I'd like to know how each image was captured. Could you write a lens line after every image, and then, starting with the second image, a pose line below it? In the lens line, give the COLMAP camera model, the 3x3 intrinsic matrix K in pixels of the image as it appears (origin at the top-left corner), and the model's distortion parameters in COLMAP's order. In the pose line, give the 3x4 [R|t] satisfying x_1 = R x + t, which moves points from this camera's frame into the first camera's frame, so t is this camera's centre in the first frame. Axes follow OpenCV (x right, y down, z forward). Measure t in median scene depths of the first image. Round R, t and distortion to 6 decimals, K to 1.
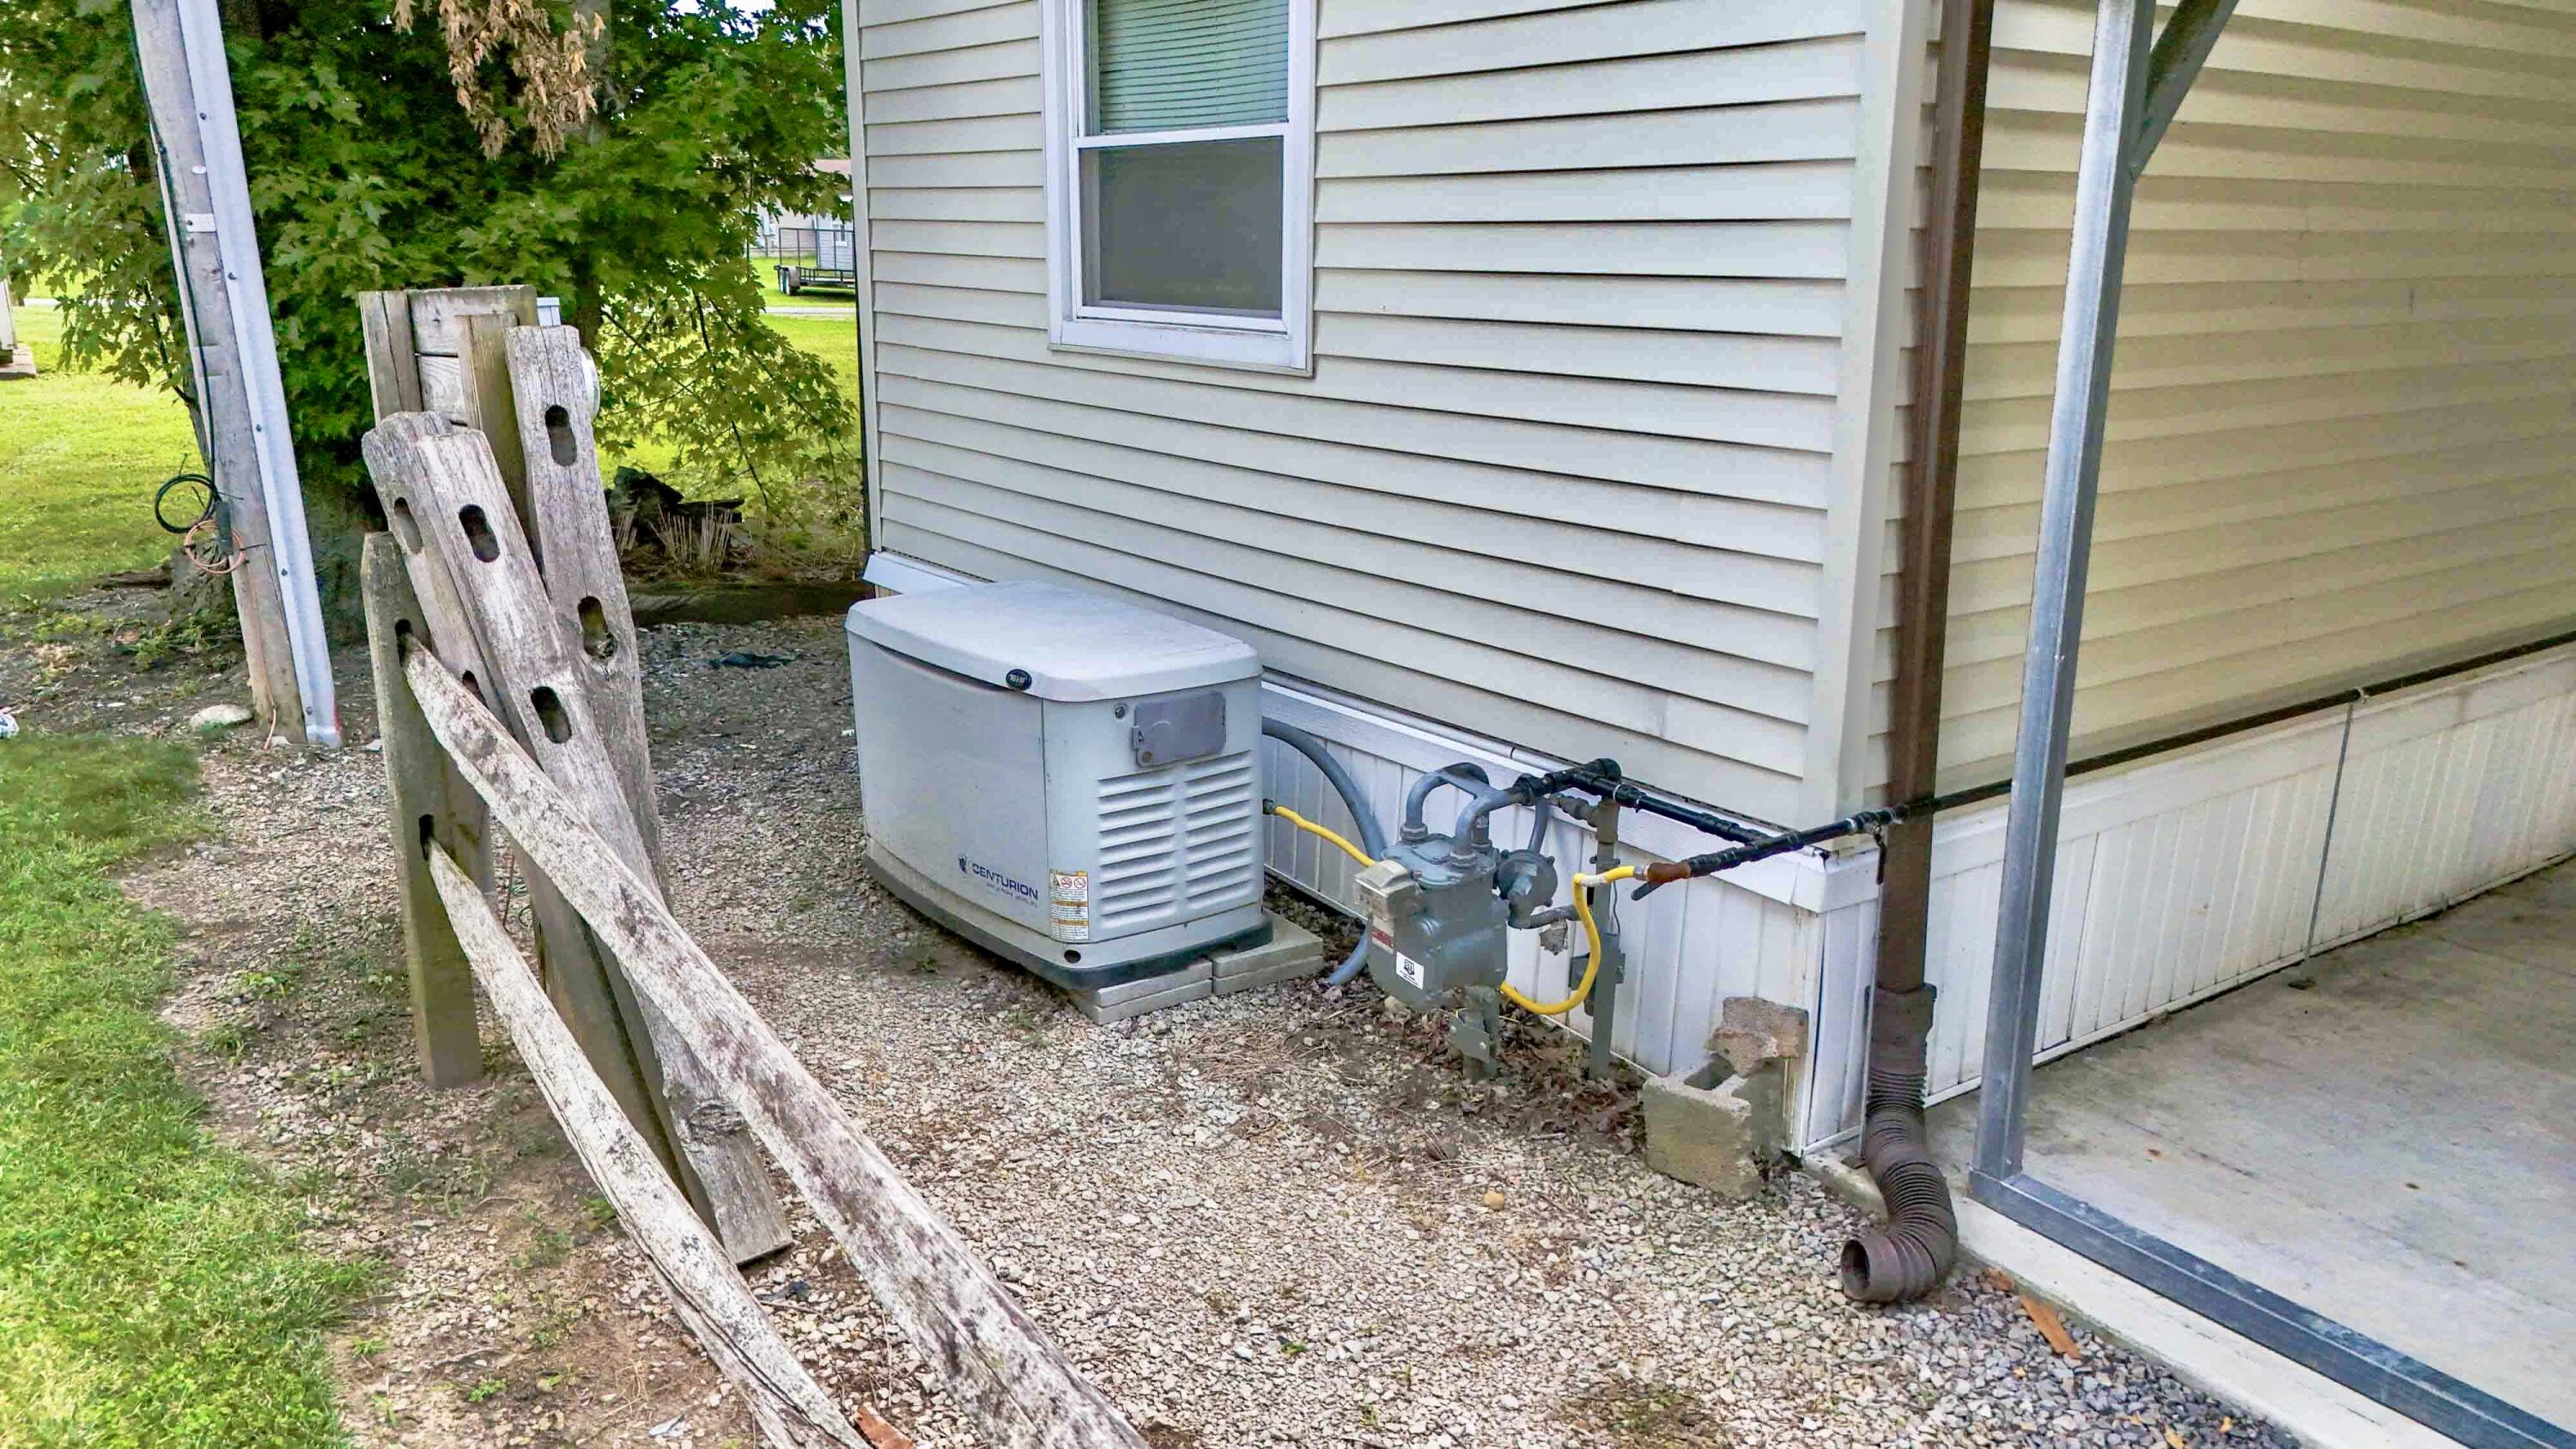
lens RADIAL K [[1912.2, 0, 1272.5], [0, 1912.2, 719.0], [0, 0, 1]] dist [0.073103, -0.065575]
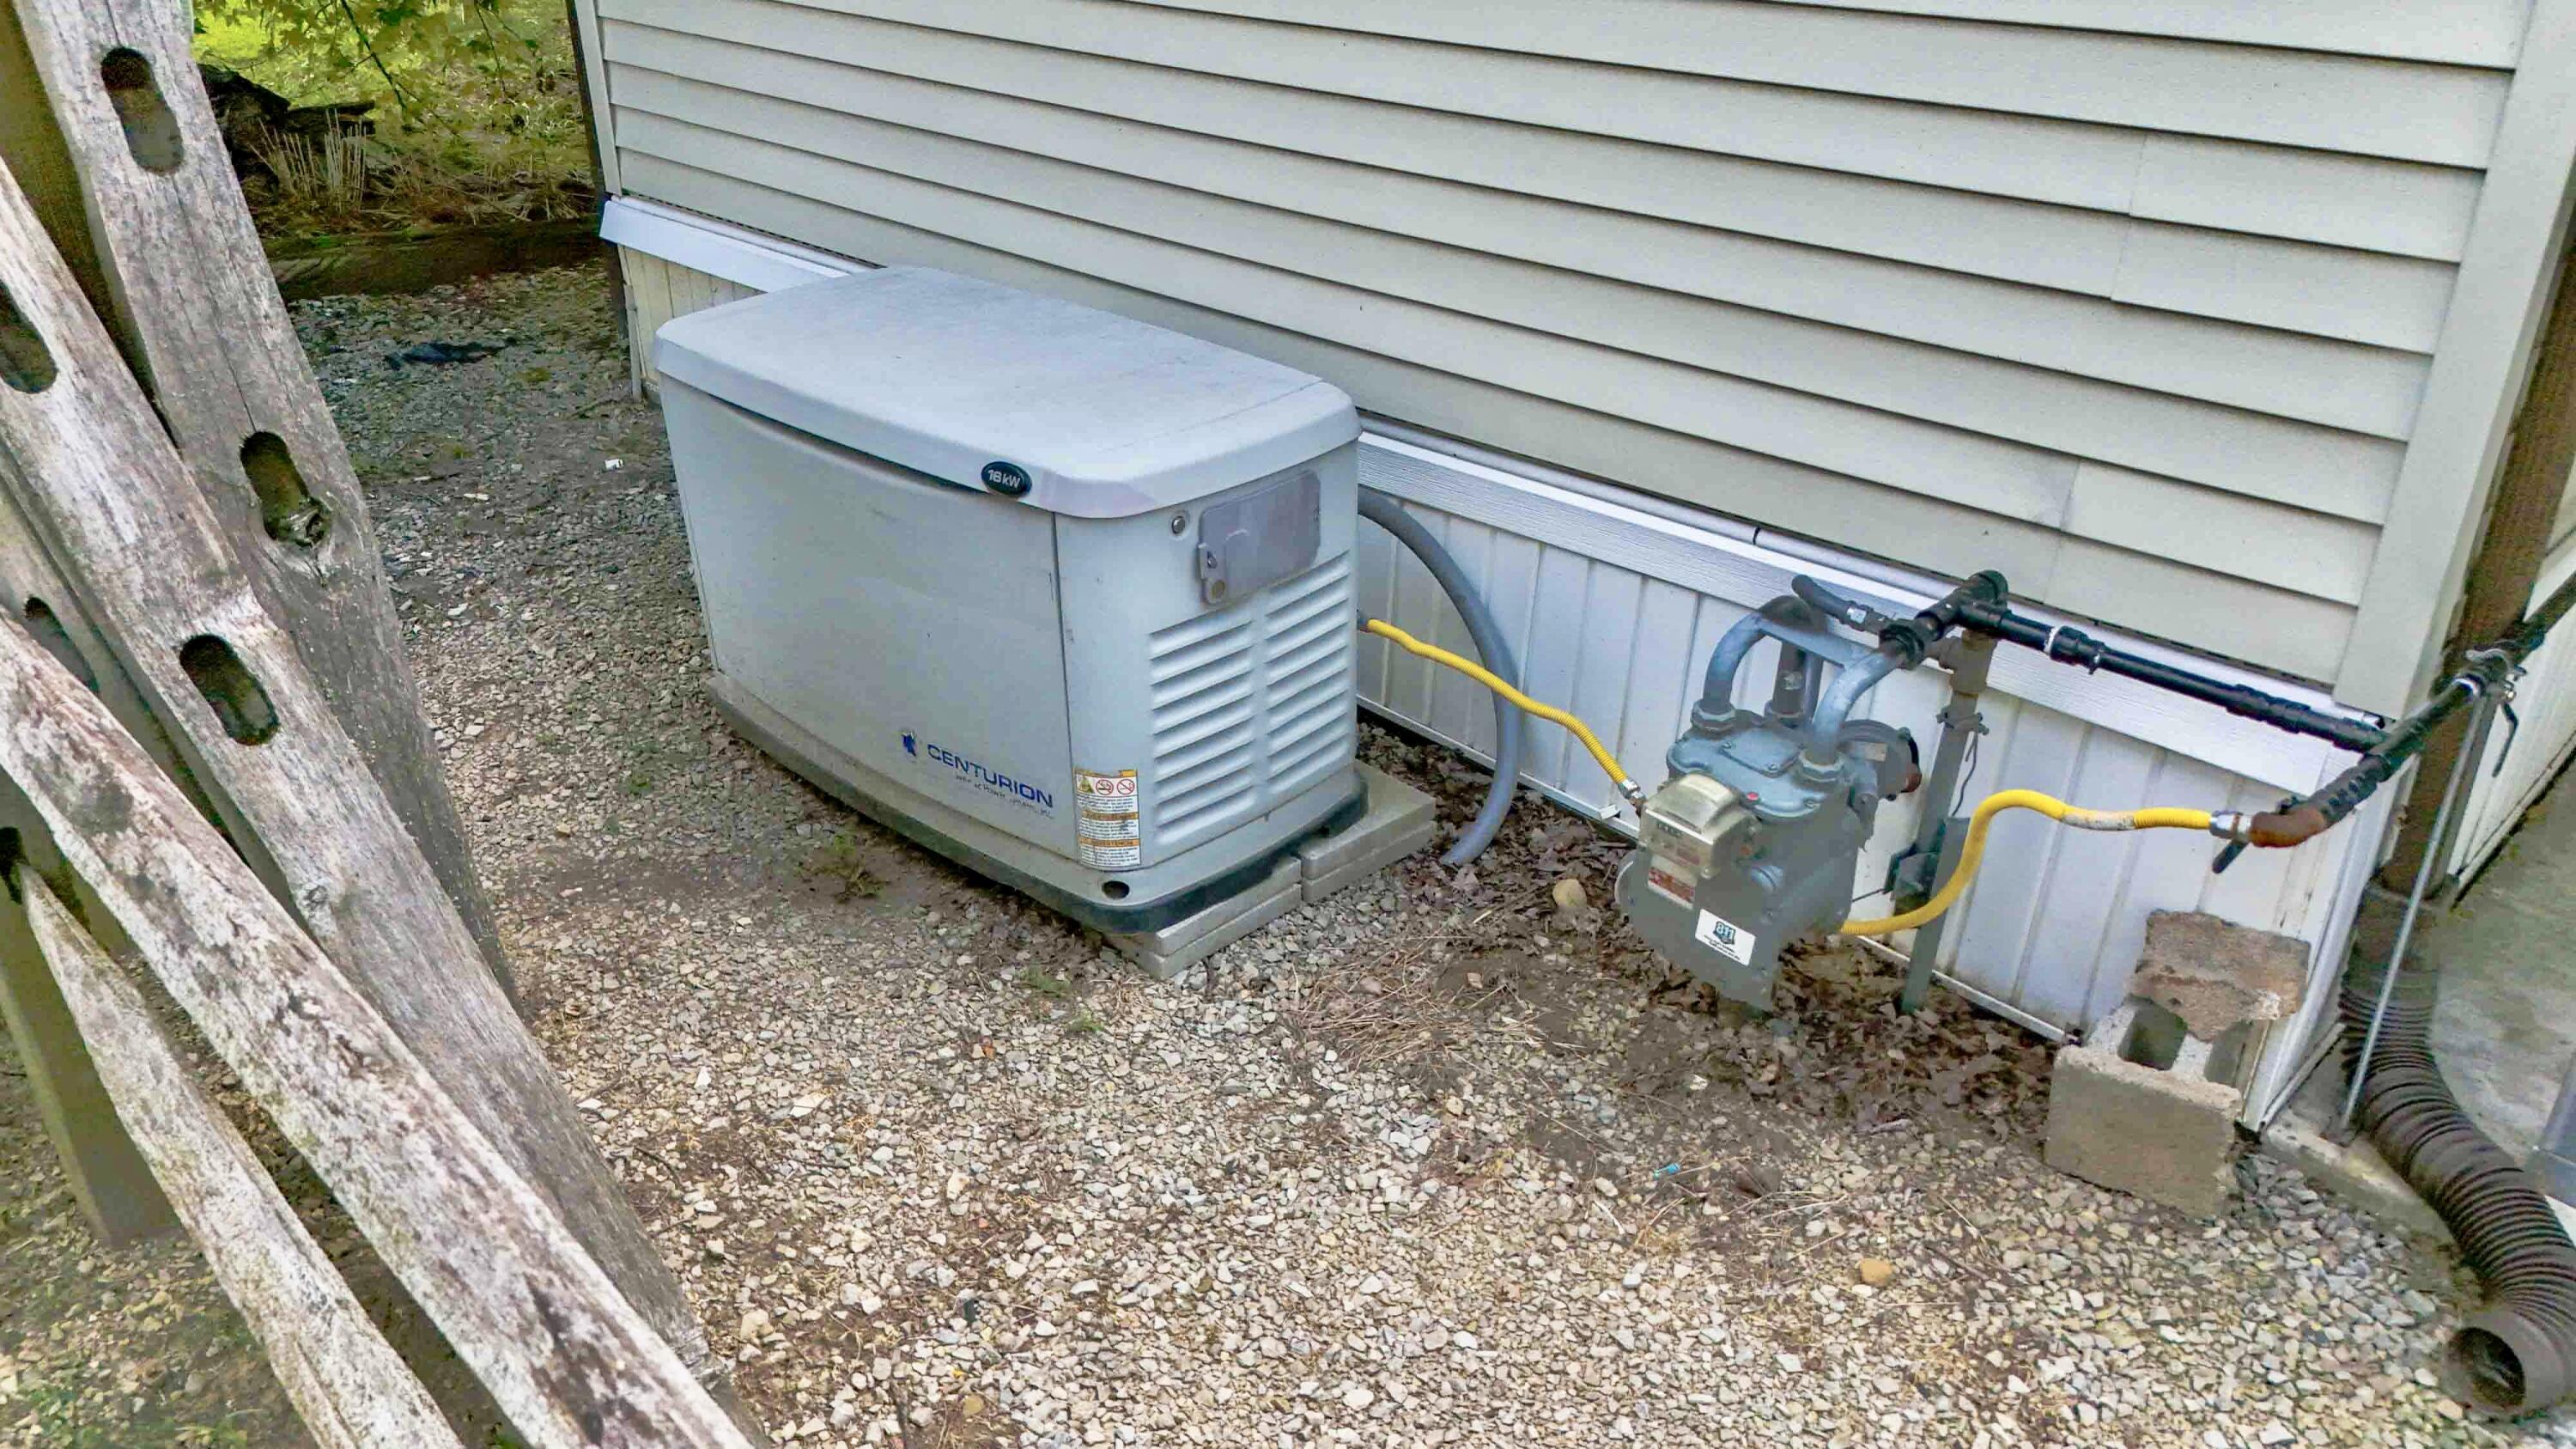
lens RADIAL K [[1912.2, 0, 1276.8], [0, 1912.2, 726.6], [0, 0, 1]] dist [0.073103, -0.065575]
pose [[0.984886, -0.085026, 0.150895, -0.155140], [0.048583, 0.971853, 0.230524, -0.085669], [-0.166248, -0.219709, 0.961296, 0.396143]]
